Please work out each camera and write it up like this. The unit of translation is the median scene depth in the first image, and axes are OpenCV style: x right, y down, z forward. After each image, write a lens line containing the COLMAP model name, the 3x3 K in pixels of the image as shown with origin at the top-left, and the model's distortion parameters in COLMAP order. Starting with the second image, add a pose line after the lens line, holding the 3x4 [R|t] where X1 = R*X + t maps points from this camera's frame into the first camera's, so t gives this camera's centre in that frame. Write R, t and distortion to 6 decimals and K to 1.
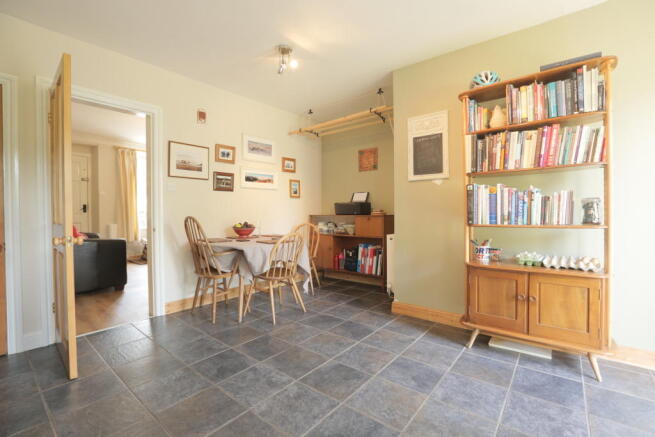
lens RADIAL K [[296.1, 0, 324.2], [0, 296.1, 215.3], [0, 0, 1]] dist [-0.038701, 0.000988]
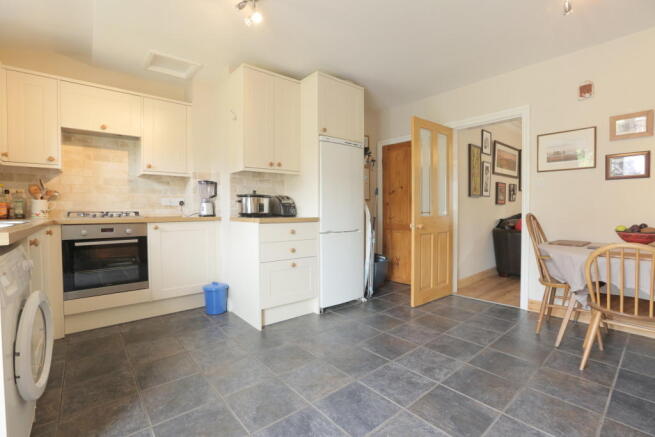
lens RADIAL K [[296.1, 0, 325.2], [0, 296.1, 216.7], [0, 0, 1]] dist [-0.038701, 0.000988]
pose [[-0.189453, 0.031078, -0.981398, 0.842178], [-0.006865, 0.999433, 0.032974, -0.016407], [0.981866, 0.012985, -0.189133, 0.745460]]
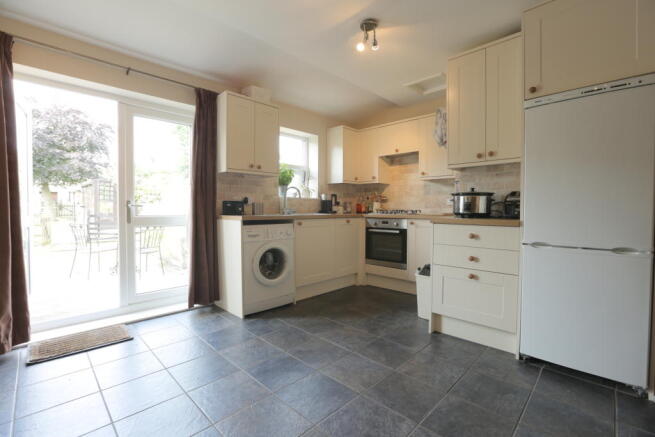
lens RADIAL K [[296.1, 0, 329.0], [0, 296.1, 217.9], [0, 0, 1]] dist [-0.038701, 0.000988]
pose [[-0.996713, -0.003349, 0.080942, -0.038332], [-0.000152, 0.999220, 0.039478, -0.012863], [-0.081011, 0.039336, -0.995937, 1.500265]]
